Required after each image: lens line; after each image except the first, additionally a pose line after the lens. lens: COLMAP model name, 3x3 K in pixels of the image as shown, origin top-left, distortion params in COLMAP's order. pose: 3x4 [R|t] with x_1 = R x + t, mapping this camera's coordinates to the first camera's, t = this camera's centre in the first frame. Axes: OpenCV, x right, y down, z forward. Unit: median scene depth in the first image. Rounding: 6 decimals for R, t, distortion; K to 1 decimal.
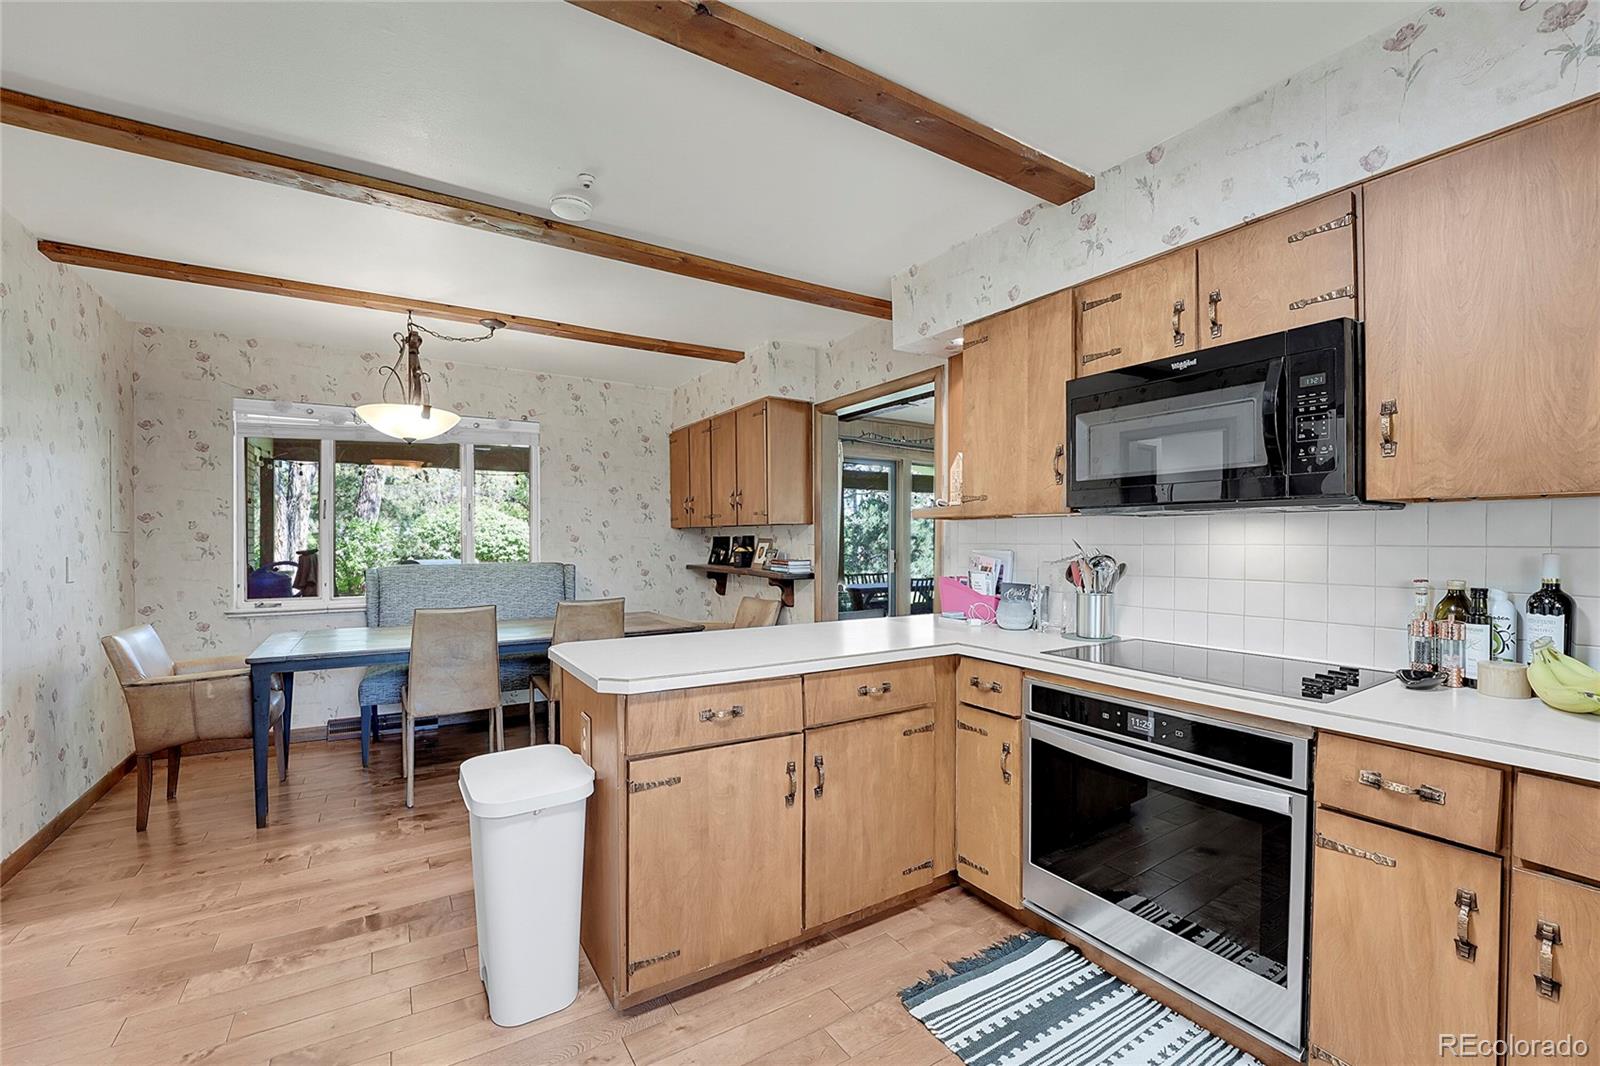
lens RADIAL K [[672.4, 0, 800.0], [0, 672.4, 533.0], [0, 0, 1]] dist [-0.028026, 0.000027]
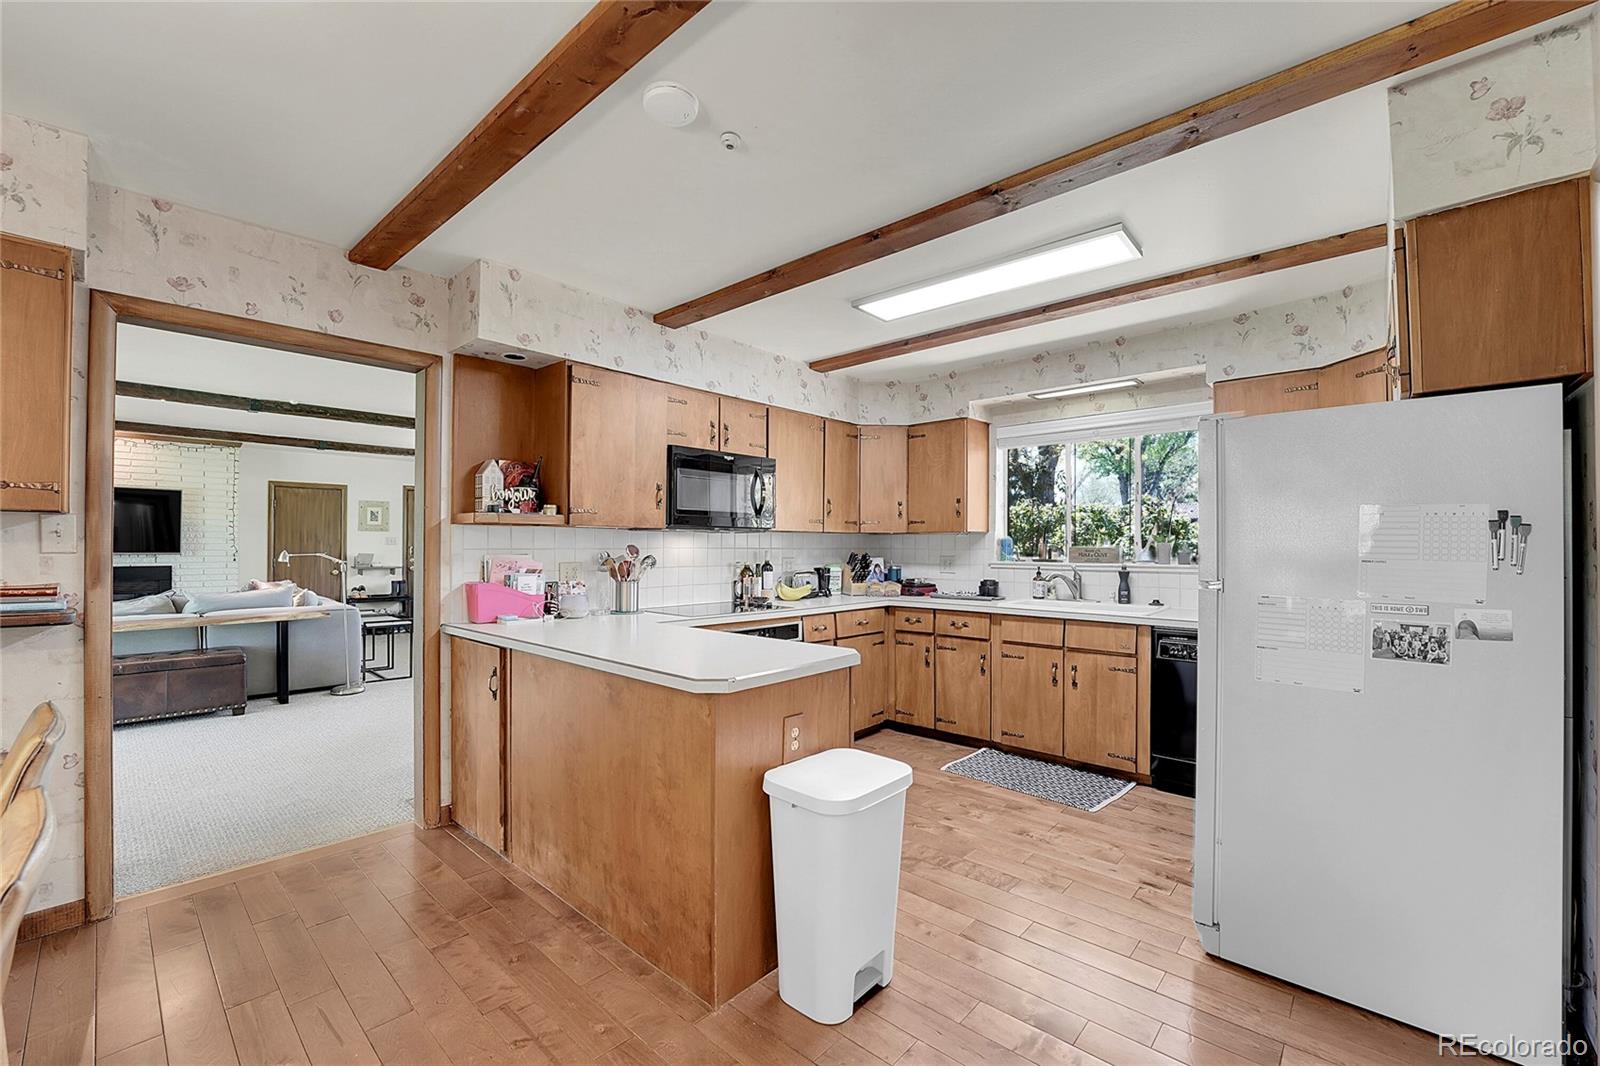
lens RADIAL K [[655.1, 0, 789.6], [0, 655.1, 540.7], [0, 0, 1]] dist [-0.027456, 0.000048]
pose [[-0.270219, 0.013373, 0.962706, -1.396099], [-0.005446, 0.999866, -0.015418, 0.024674], [-0.962784, -0.009410, -0.270110, 1.394020]]
